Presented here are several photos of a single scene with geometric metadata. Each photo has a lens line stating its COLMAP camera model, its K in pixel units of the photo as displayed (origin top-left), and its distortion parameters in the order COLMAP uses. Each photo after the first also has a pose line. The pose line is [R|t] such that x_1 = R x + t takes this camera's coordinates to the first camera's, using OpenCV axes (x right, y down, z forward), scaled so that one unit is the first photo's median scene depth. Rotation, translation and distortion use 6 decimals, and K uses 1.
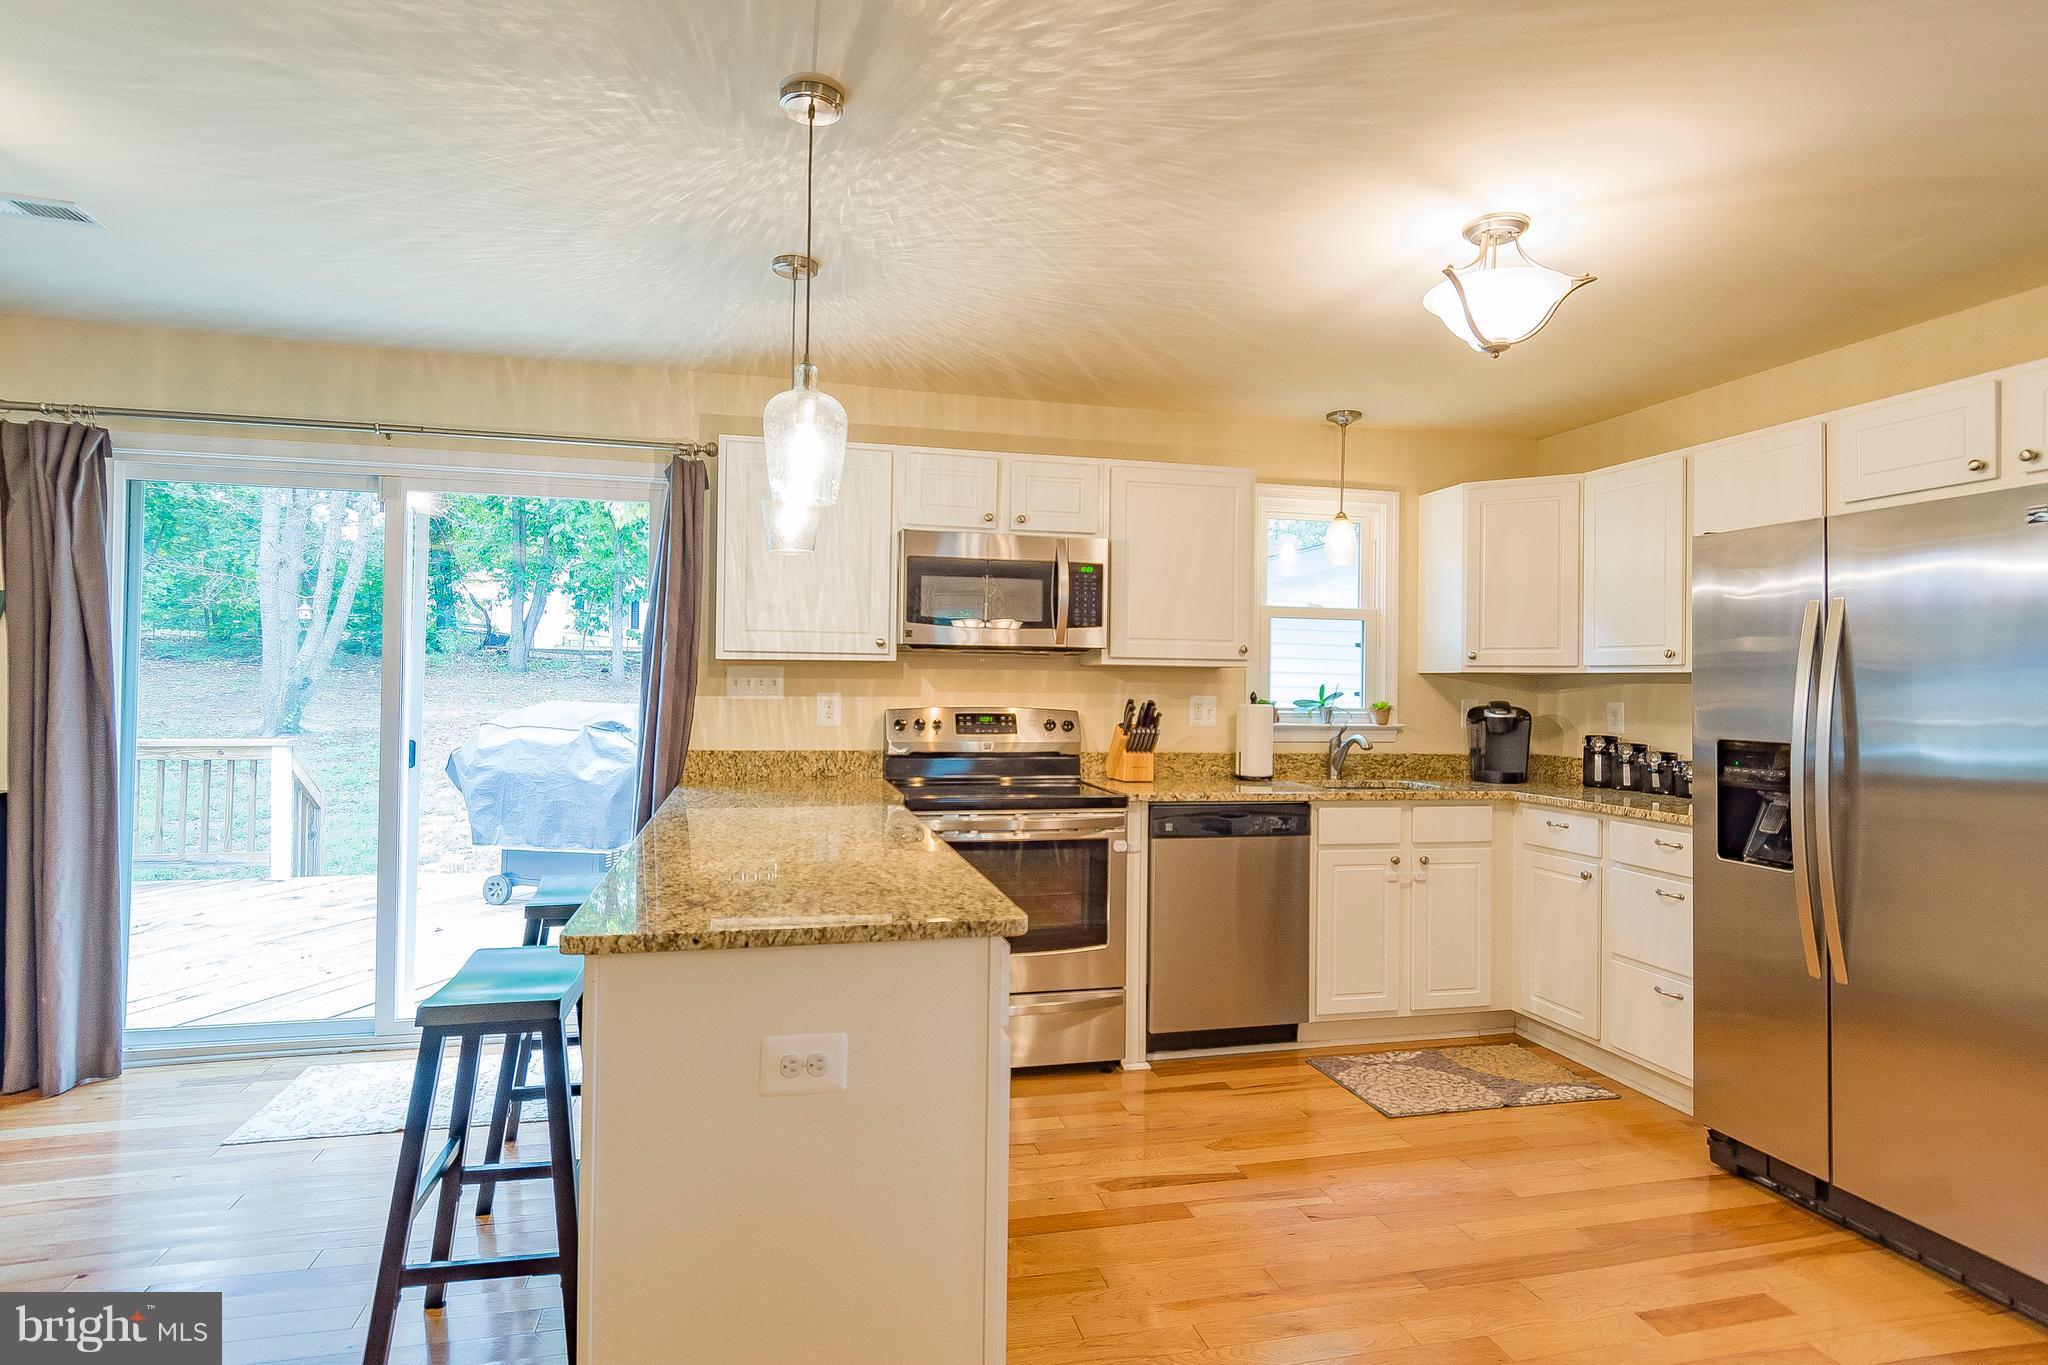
lens RADIAL K [[1068.1, 0, 1027.7], [0, 1068.1, 673.8], [0, 0, 1]] dist [0.003420, -0.000100]
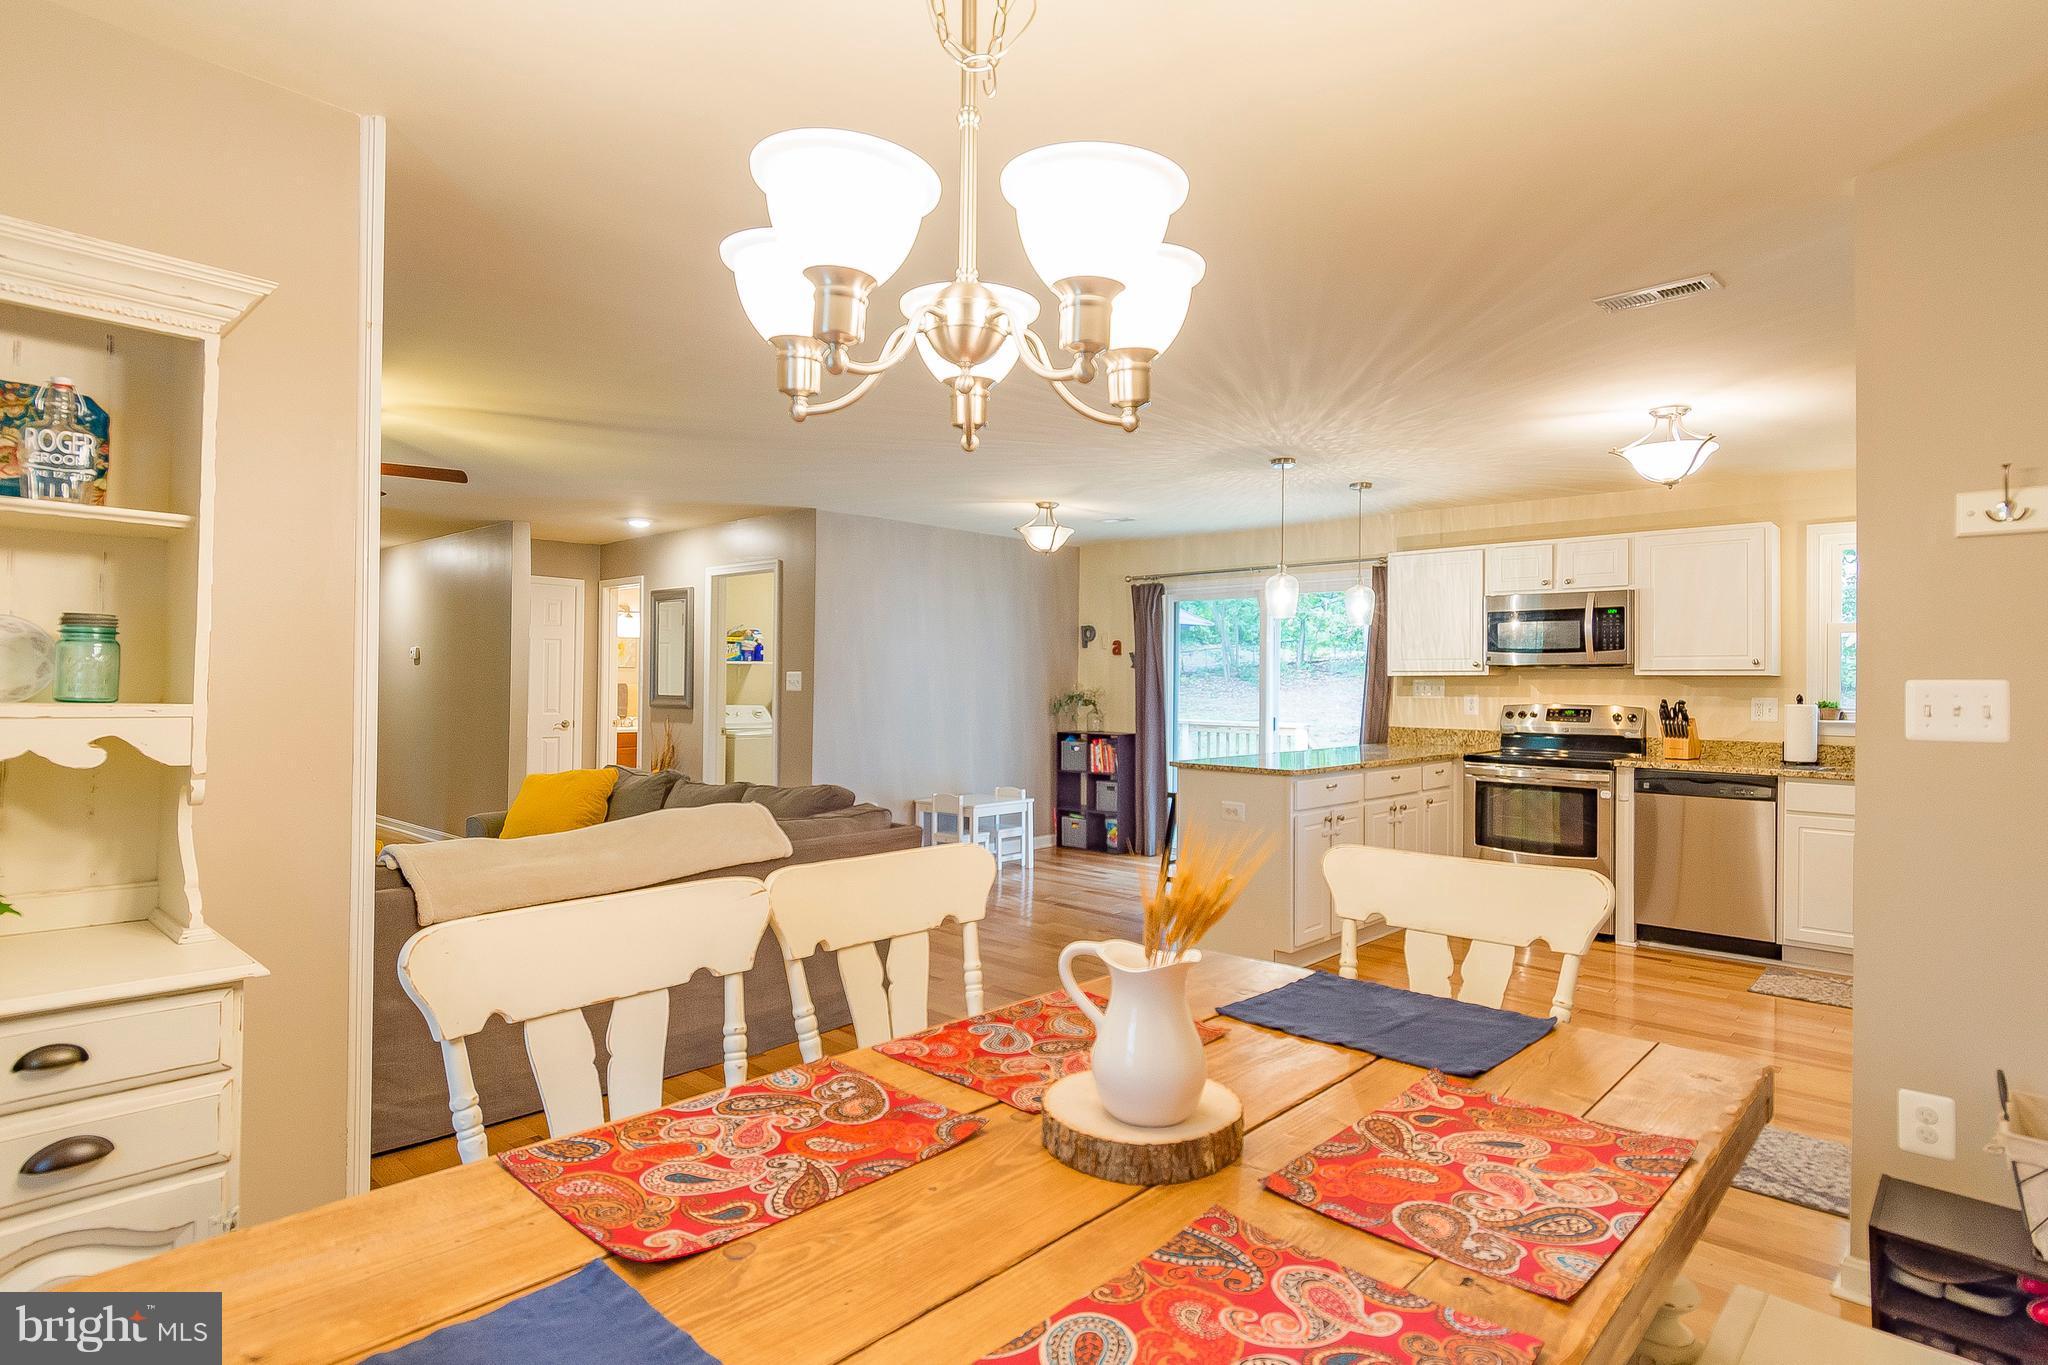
lens RADIAL K [[1080.5, 0, 1029.7], [0, 1080.5, 685.7], [0, 0, 1]] dist [0.003877, 0.000343]
pose [[0.549650, -0.006578, -0.835369, 0.828539], [0.008361, 0.999962, -0.002373, 0.002245], [0.835353, -0.005680, 0.549684, -0.479849]]
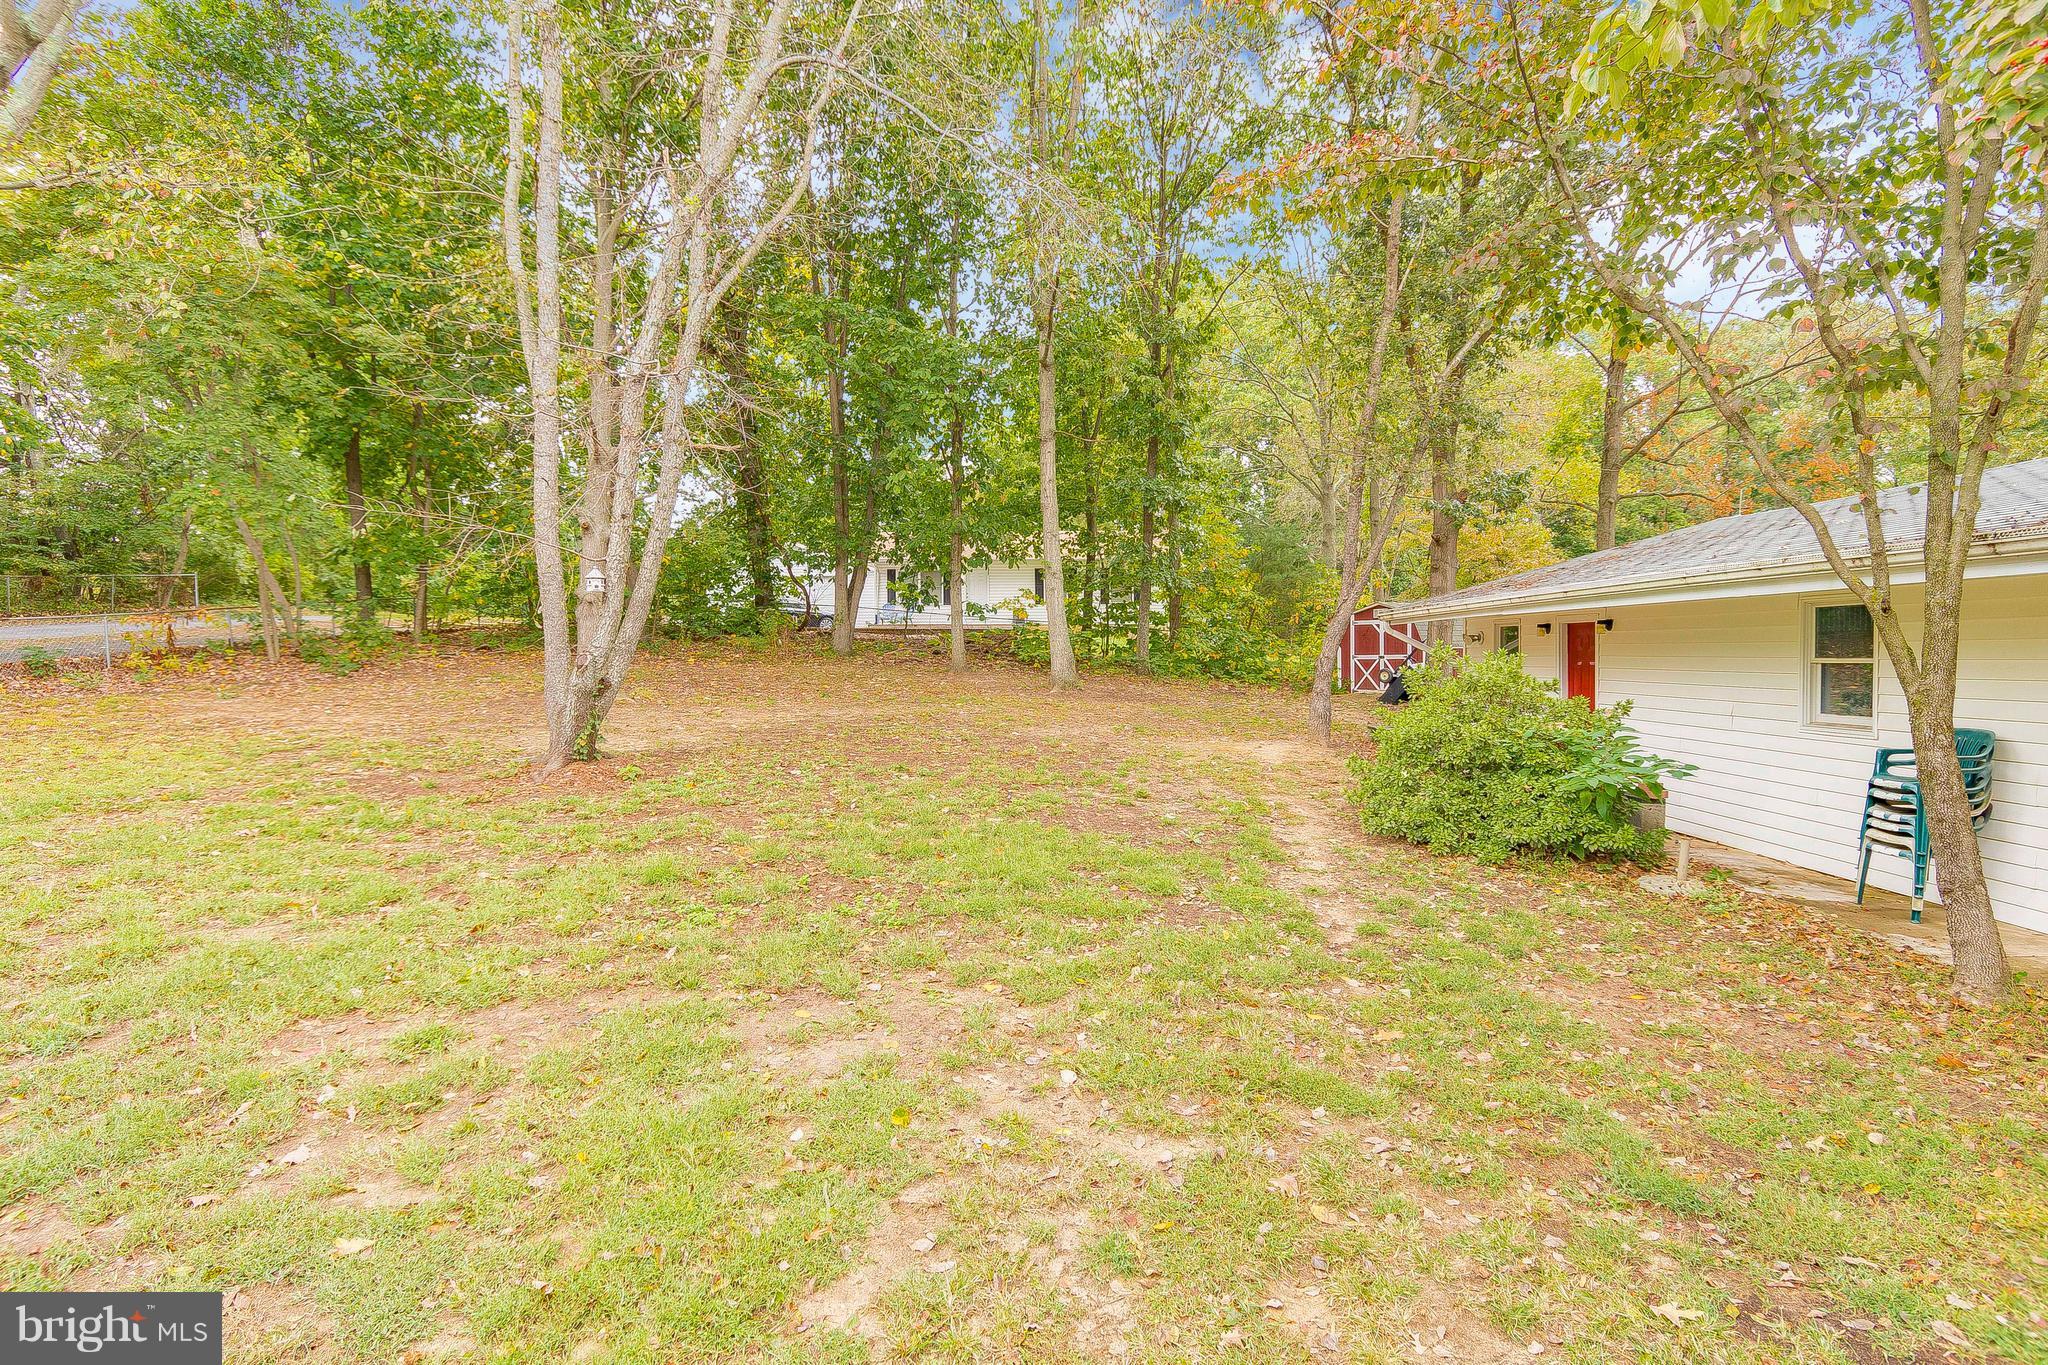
lens RADIAL K [[1080.5, 0, 1029.7], [0, 1080.5, 685.7], [0, 0, 1]] dist [0.003877, 0.000343]
pose [[0.968677, -0.009774, -0.248132, -1.077493], [0.018792, 0.999245, 0.033999, -0.048924], [0.247612, -0.037597, 0.968129, 1.803691]]
